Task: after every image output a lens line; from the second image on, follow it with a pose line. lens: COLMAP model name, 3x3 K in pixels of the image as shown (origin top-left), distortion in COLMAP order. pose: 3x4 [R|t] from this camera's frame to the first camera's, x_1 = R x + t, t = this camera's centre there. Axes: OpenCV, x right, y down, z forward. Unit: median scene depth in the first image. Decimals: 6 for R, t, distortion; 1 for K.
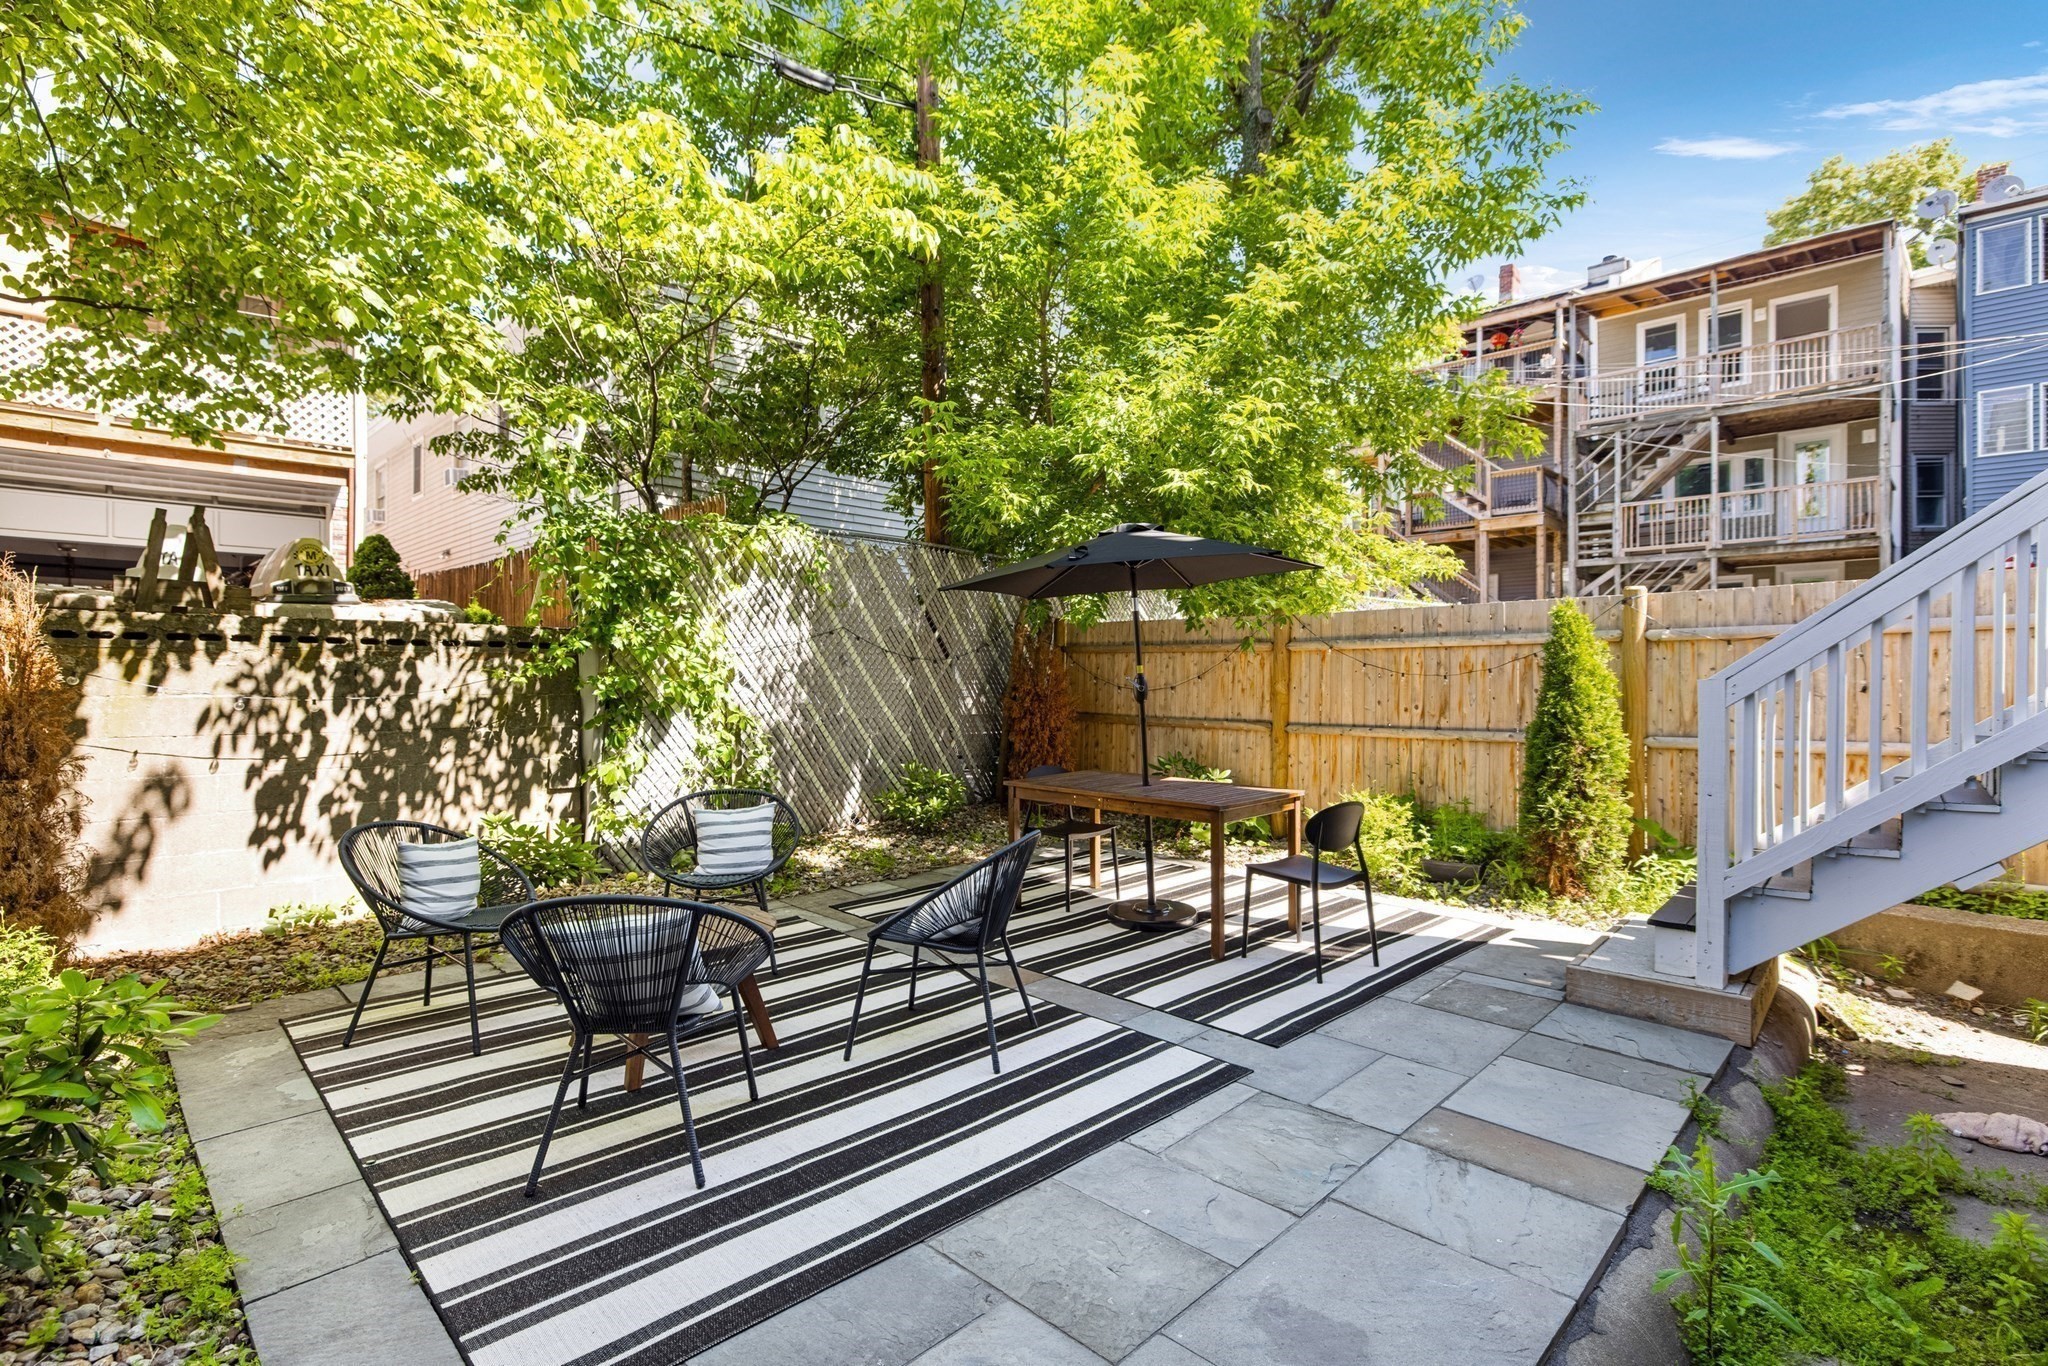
lens RADIAL K [[951.0, 0, 1024.0], [0, 951.0, 683.0], [0, 0, 1]] dist [-0.038291, -0.000047]
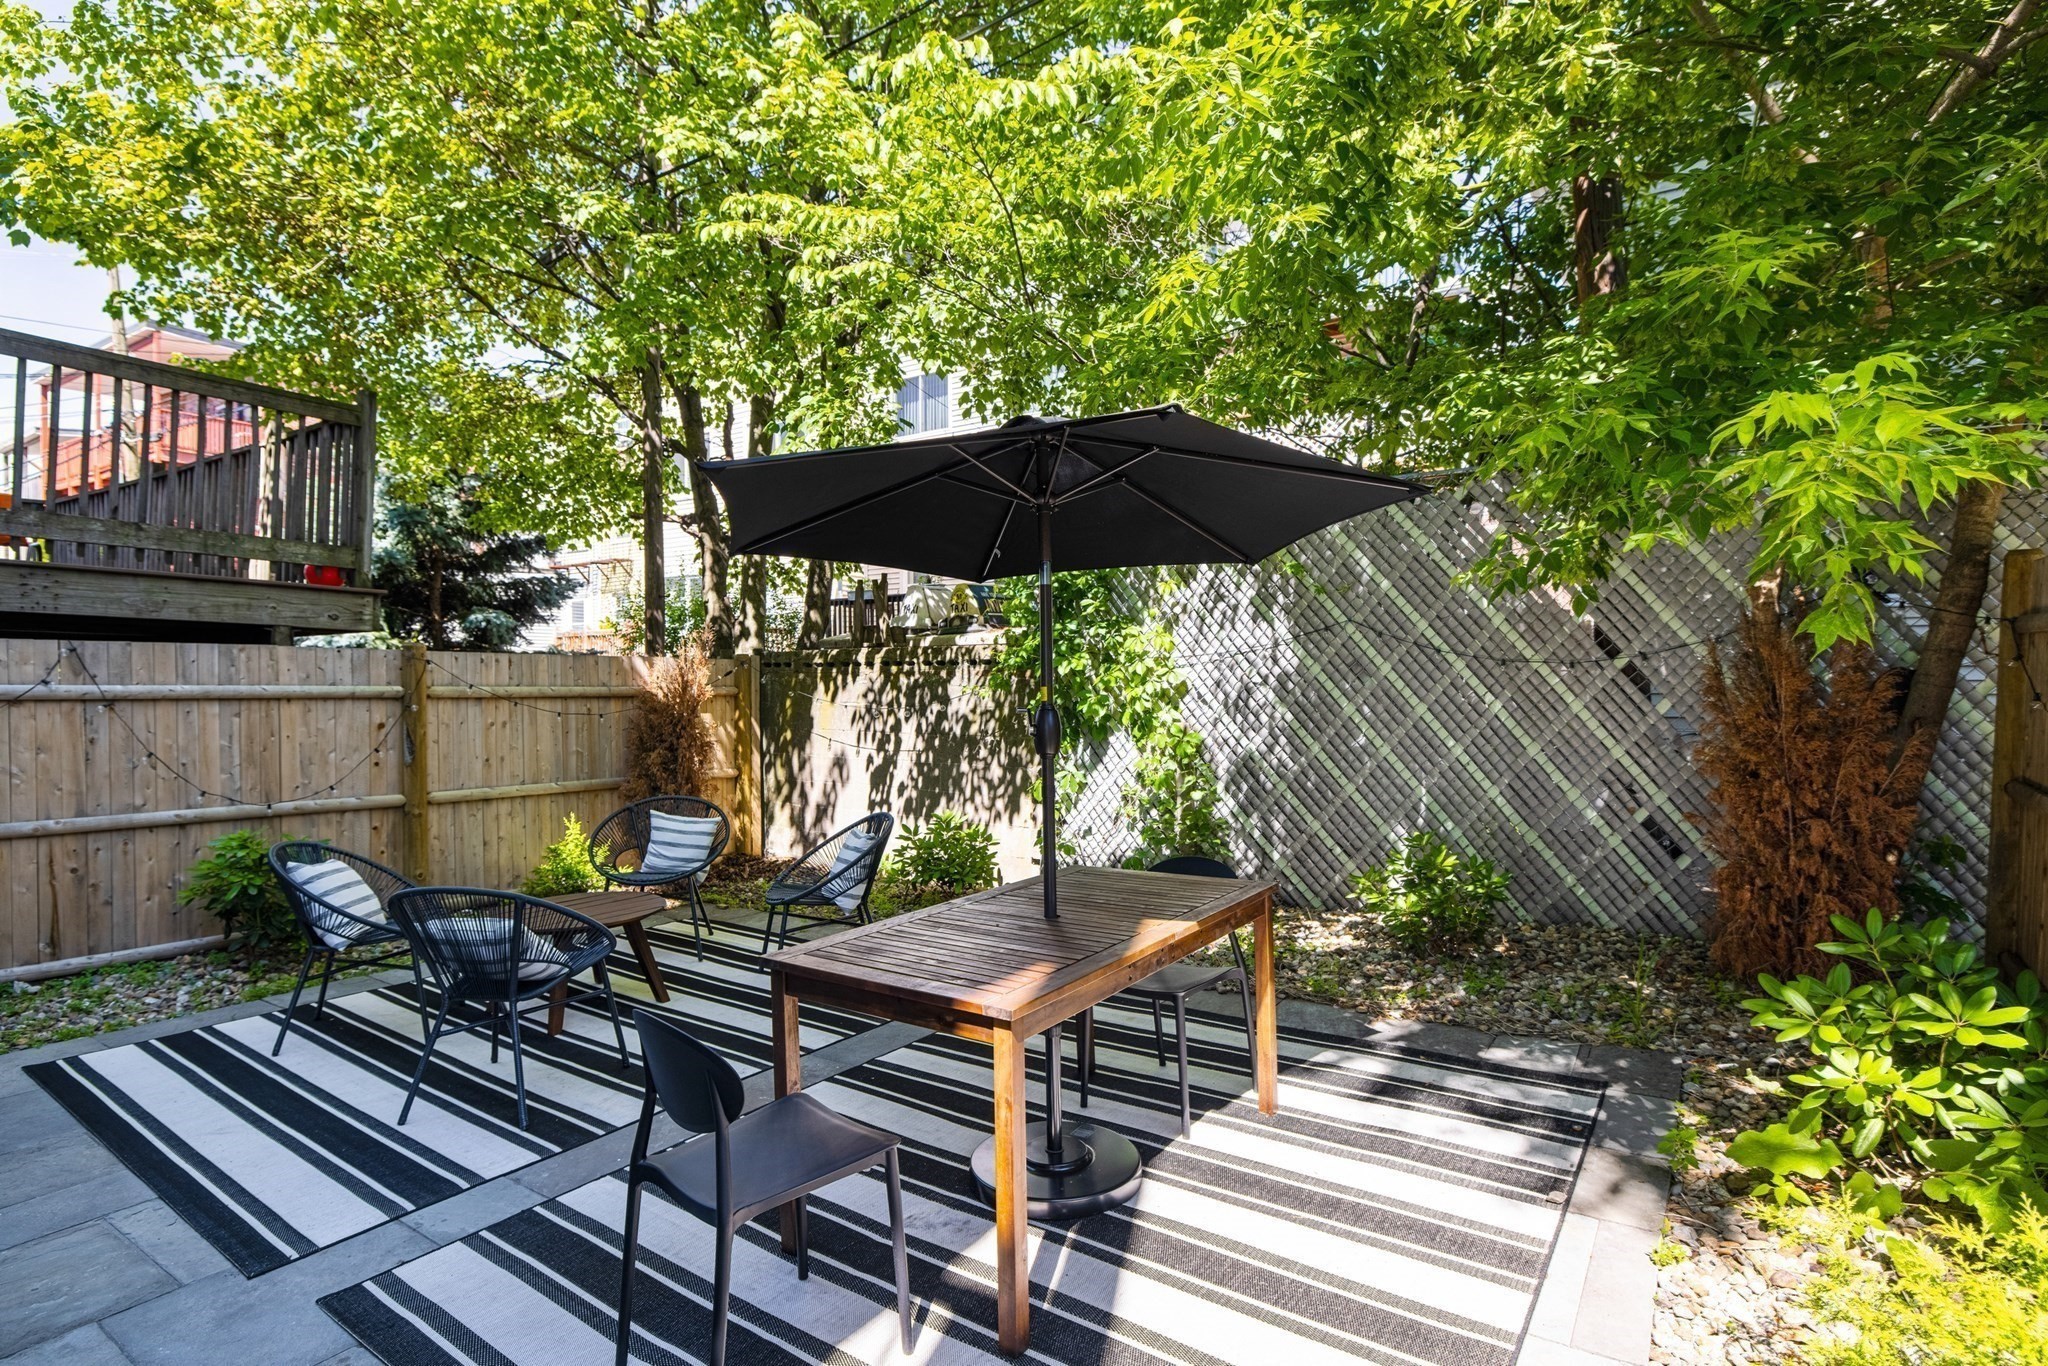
lens RADIAL K [[1037.0, 0, 1082.0], [0, 1037.0, 685.9], [0, 0, 1]] dist [-0.002925, -0.001069]
pose [[0.189523, 0.006558, -0.981854, 0.669774], [0.005022, 0.999958, 0.007649, -0.022629], [0.981864, -0.006380, 0.189482, 0.876547]]
